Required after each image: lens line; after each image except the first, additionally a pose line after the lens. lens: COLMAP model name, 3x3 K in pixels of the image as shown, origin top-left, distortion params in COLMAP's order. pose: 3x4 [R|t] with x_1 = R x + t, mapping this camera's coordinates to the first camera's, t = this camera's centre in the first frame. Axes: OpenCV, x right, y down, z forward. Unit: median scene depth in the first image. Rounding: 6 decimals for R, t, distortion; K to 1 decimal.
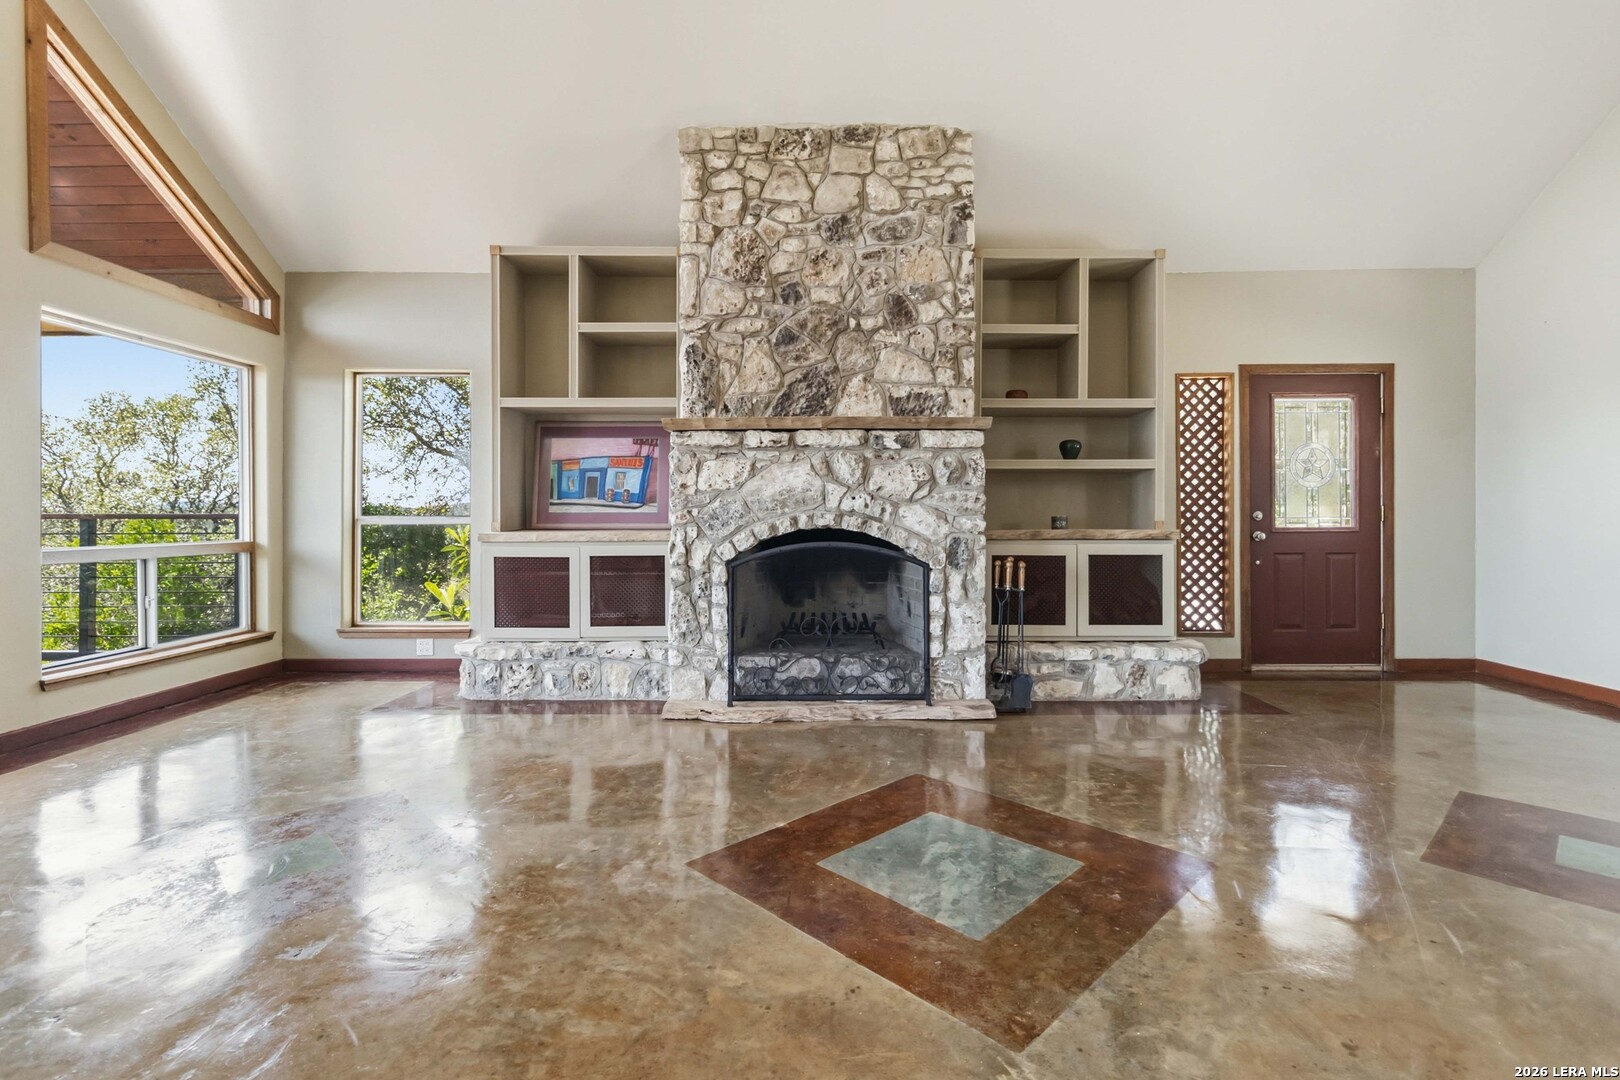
lens RADIAL K [[773.0, 0, 810.4], [0, 773.0, 526.8], [0, 0, 1]] dist [0.002056, 0.000588]
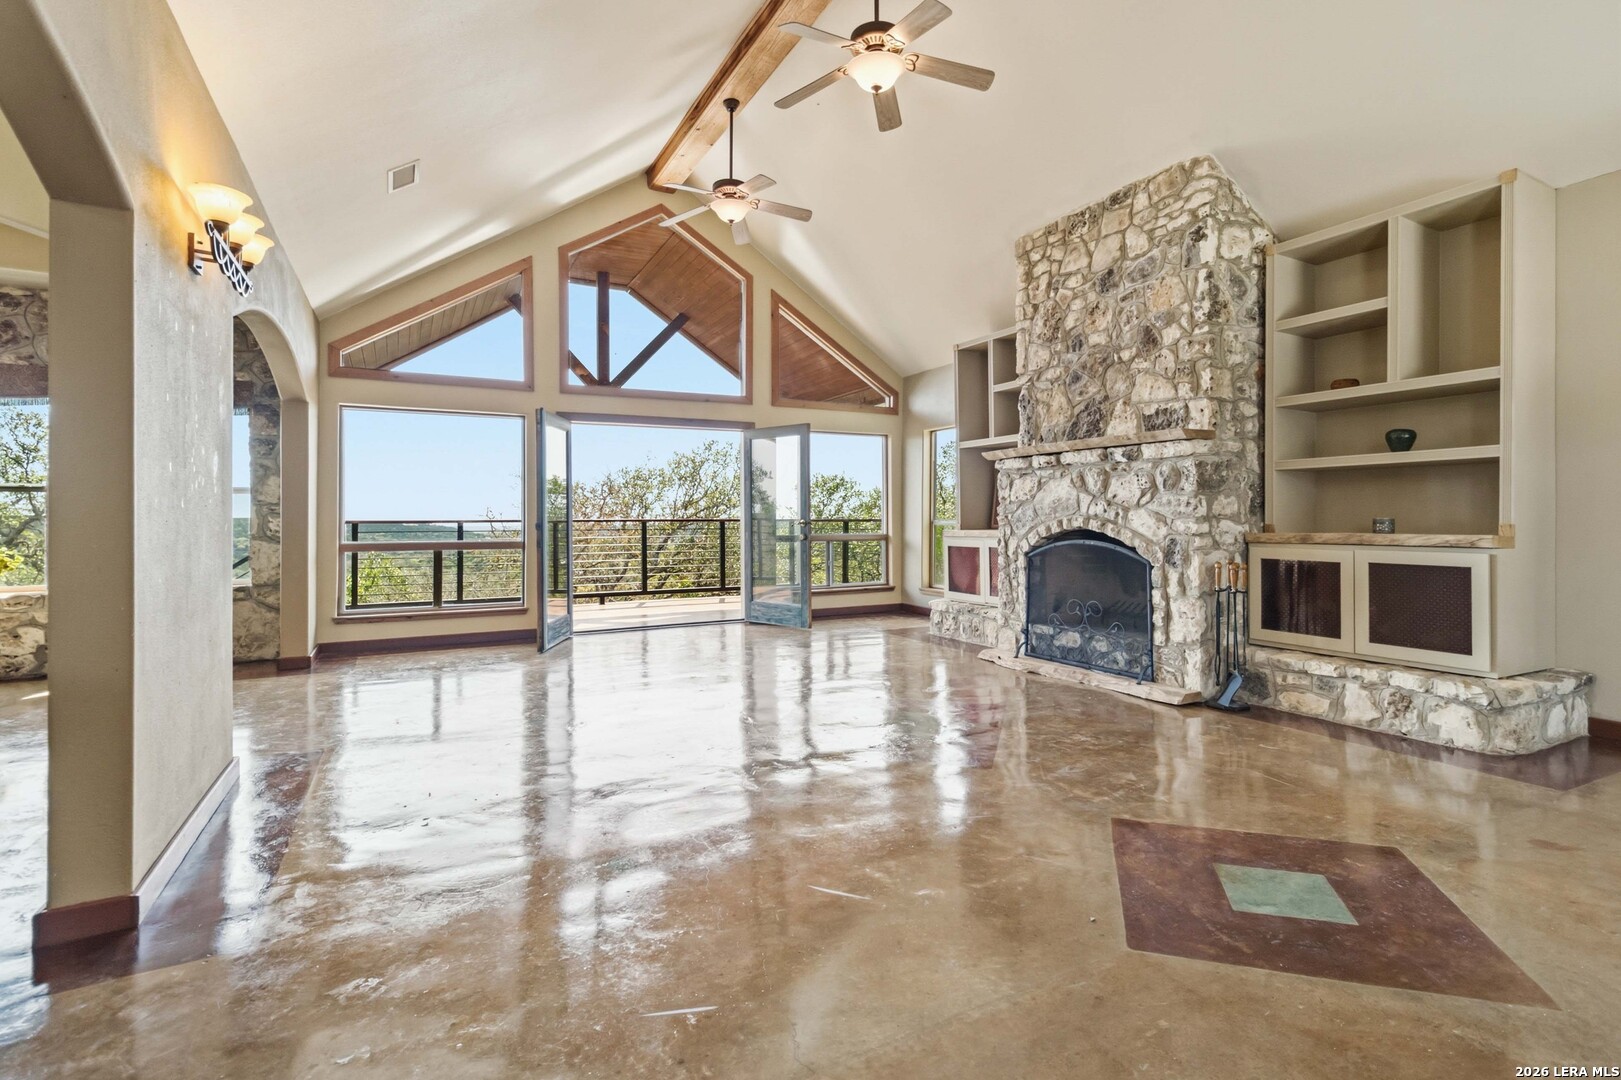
lens RADIAL K [[773.5, 0, 812.6], [0, 773.5, 529.3], [0, 0, 1]] dist [0.002056, 0.000588]
pose [[0.463958, 0.009378, -0.885808, 0.896112], [-0.009759, 0.999937, 0.005474, -0.000382], [0.885803, 0.006105, 0.464020, 0.034260]]
